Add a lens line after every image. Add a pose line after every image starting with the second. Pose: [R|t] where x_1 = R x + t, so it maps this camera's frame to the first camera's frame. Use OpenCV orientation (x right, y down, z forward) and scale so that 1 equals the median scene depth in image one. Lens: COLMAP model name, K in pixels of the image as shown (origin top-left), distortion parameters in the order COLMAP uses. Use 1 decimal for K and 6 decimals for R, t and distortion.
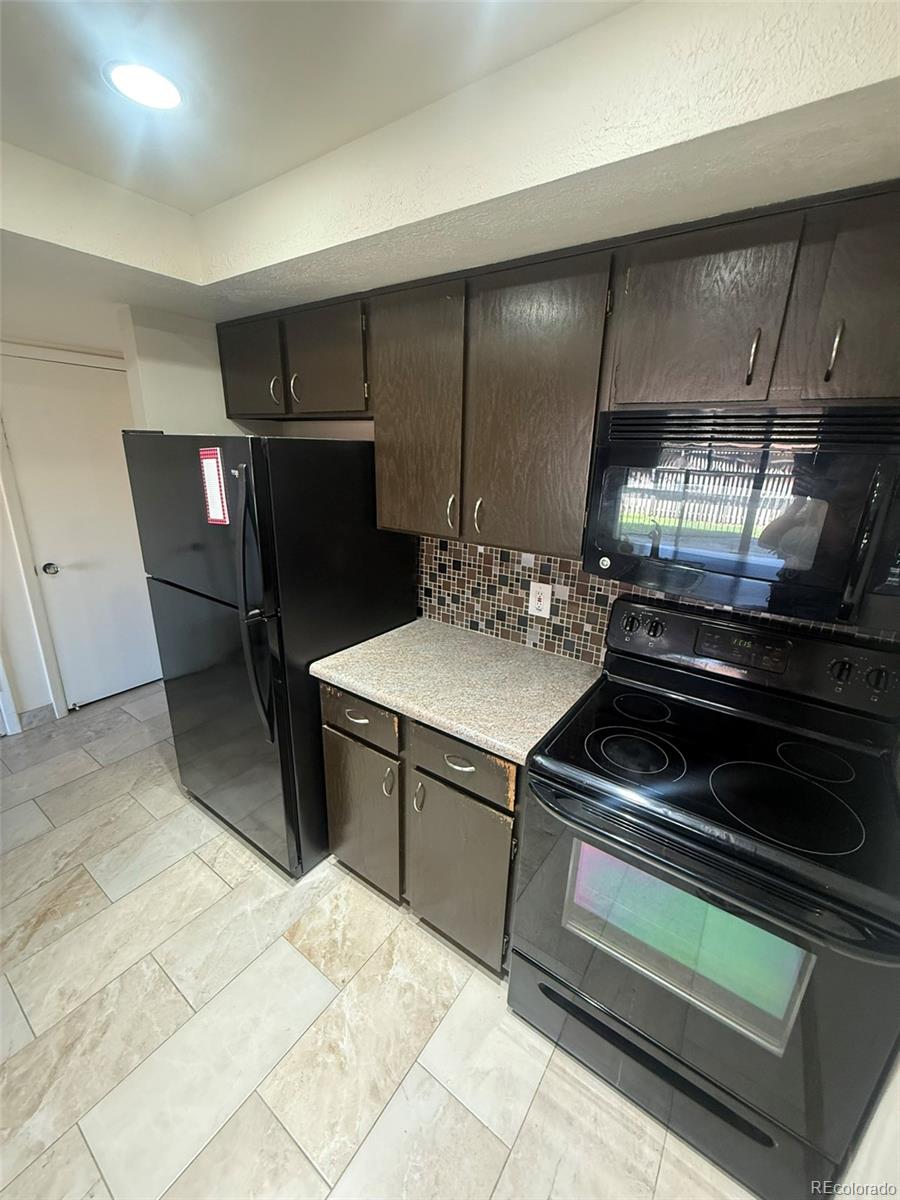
lens RADIAL K [[476.3, 0, 451.0], [0, 476.3, 597.0], [0, 0, 1]] dist [0.001489, -0.000049]
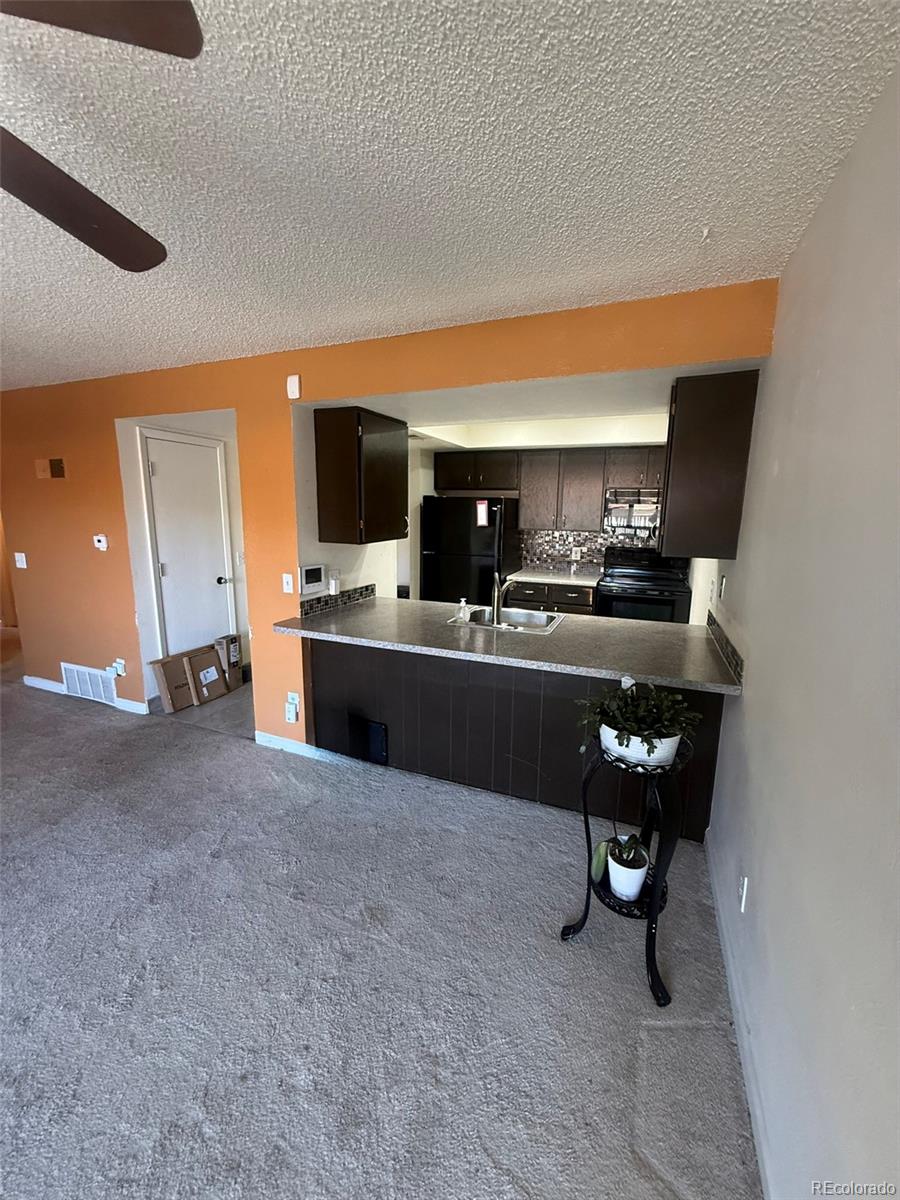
lens RADIAL K [[476.3, 0, 450.7], [0, 476.3, 597.0], [0, 0, 1]] dist [0.001489, -0.000049]
pose [[0.973388, -0.052888, 0.222978, -1.269570], [0.077771, 0.991498, -0.104326, 0.537146], [-0.215564, 0.118891, 0.969225, -1.641498]]
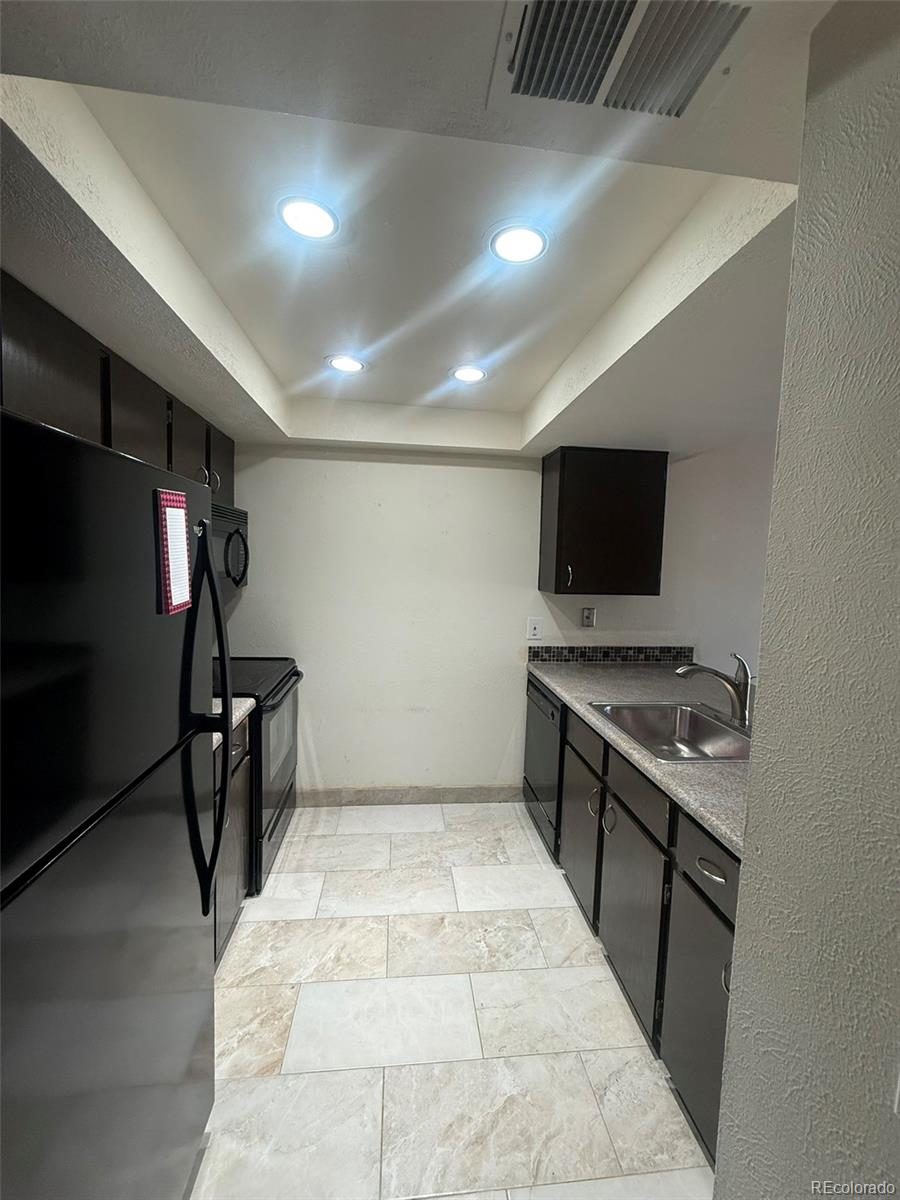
lens RADIAL K [[476.3, 0, 449.5], [0, 476.3, 596.1], [0, 0, 1]] dist [0.001489, -0.000049]
pose [[-0.661861, -0.106395, 0.742038, -1.161069], [0.177618, 0.939431, 0.293125, -0.283671], [-0.728280, 0.325807, -0.602875, 1.092481]]
